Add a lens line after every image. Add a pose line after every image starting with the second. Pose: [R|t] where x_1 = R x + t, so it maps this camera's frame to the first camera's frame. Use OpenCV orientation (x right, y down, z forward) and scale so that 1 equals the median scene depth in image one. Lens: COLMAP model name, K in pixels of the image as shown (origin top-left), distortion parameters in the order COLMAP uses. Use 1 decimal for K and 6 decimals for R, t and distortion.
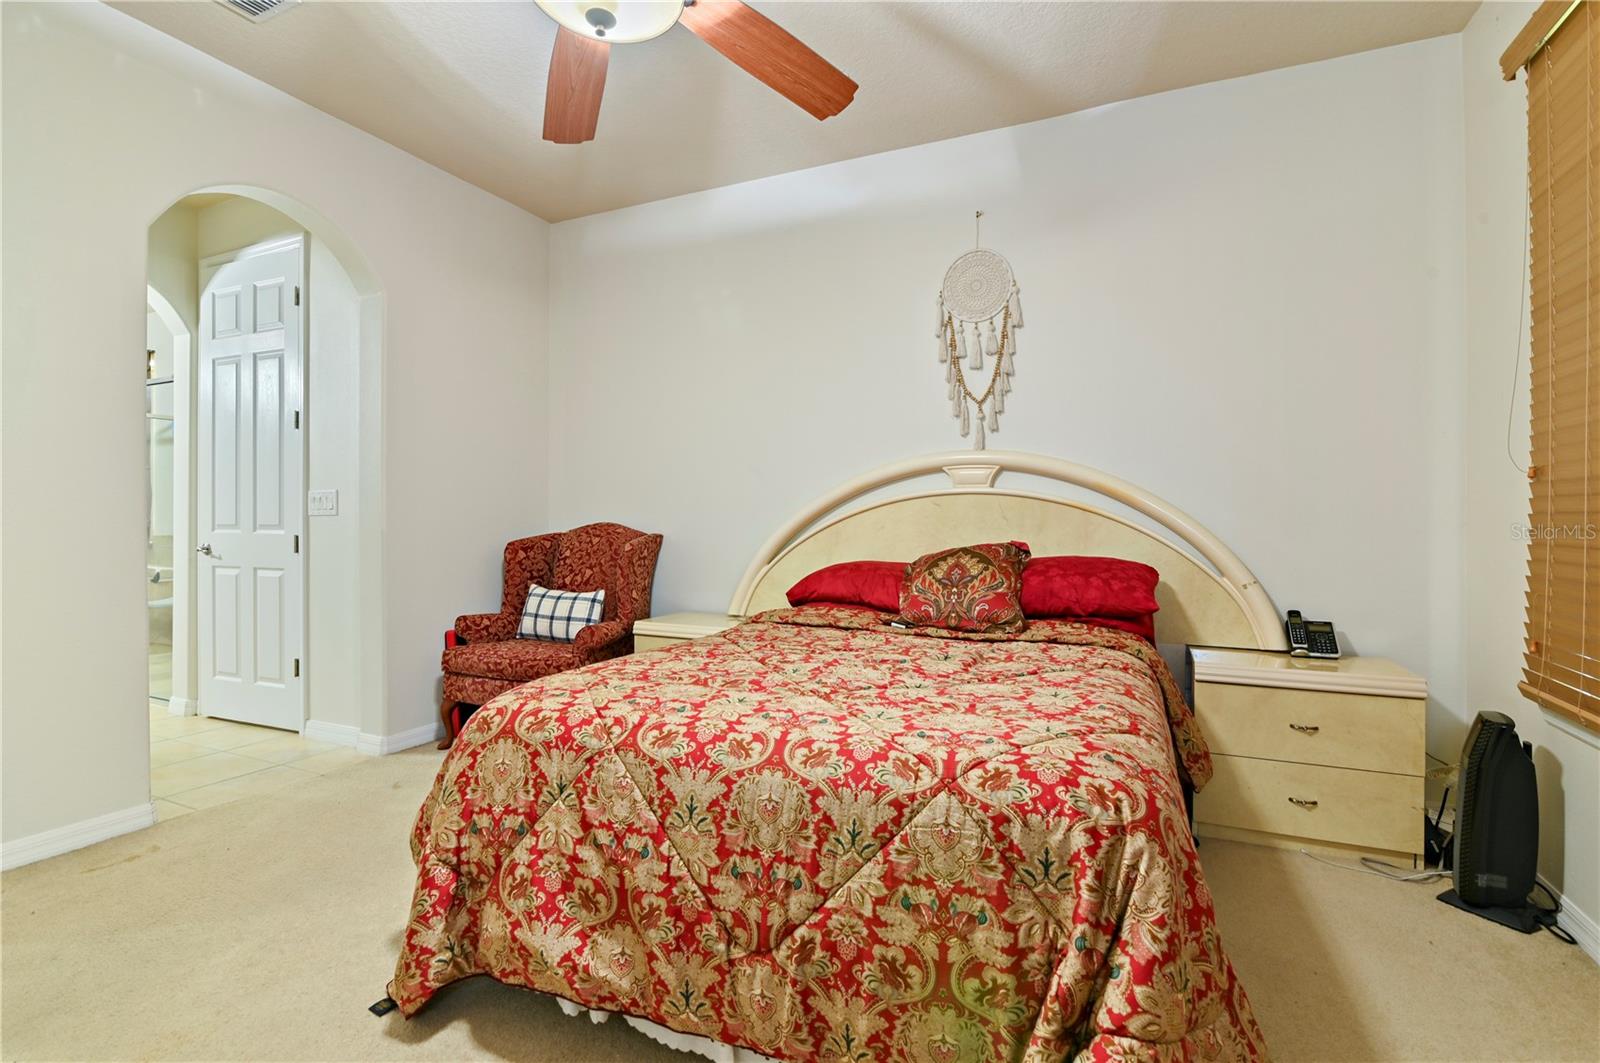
lens RADIAL K [[736.8, 0, 800.0], [0, 736.8, 531.5], [0, 0, 1]] dist [-0.006966, -0.001063]
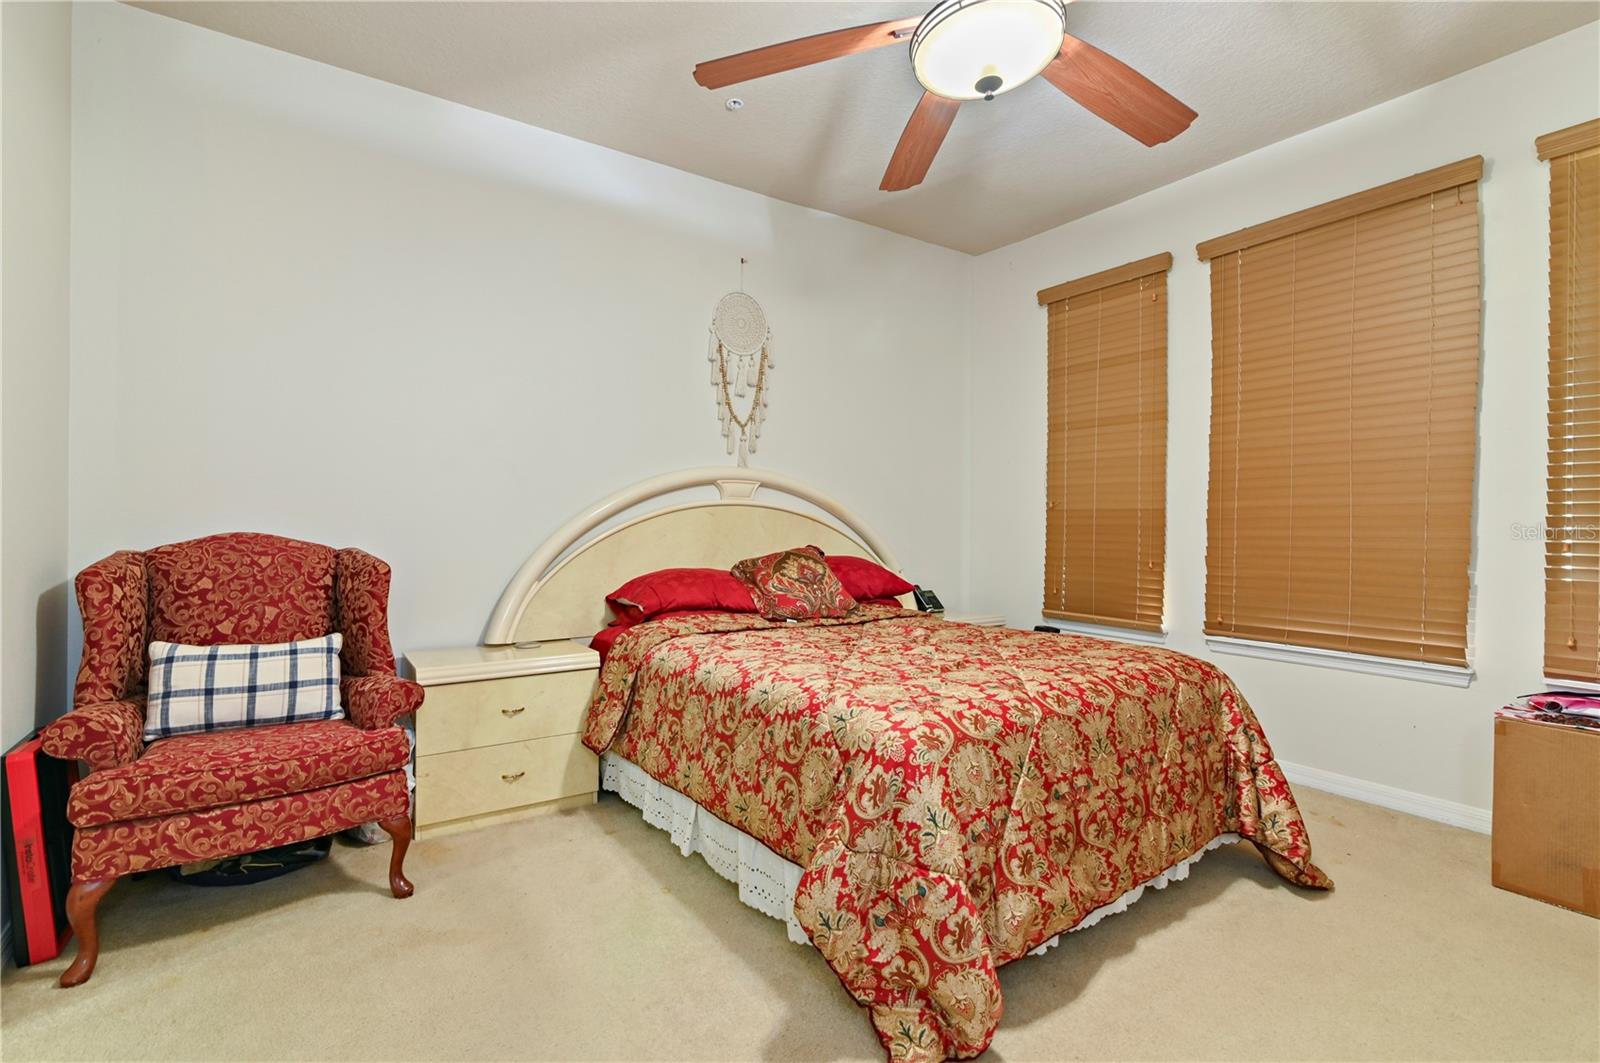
lens RADIAL K [[736.8, 0, 800.0], [0, 736.8, 531.5], [0, 0, 1]] dist [-0.006966, -0.001063]
pose [[0.521812, -0.006334, 0.853037, -0.714102], [0.011886, 0.999929, 0.000154, -0.009710], [-0.852978, 0.010059, 0.521850, 0.335644]]
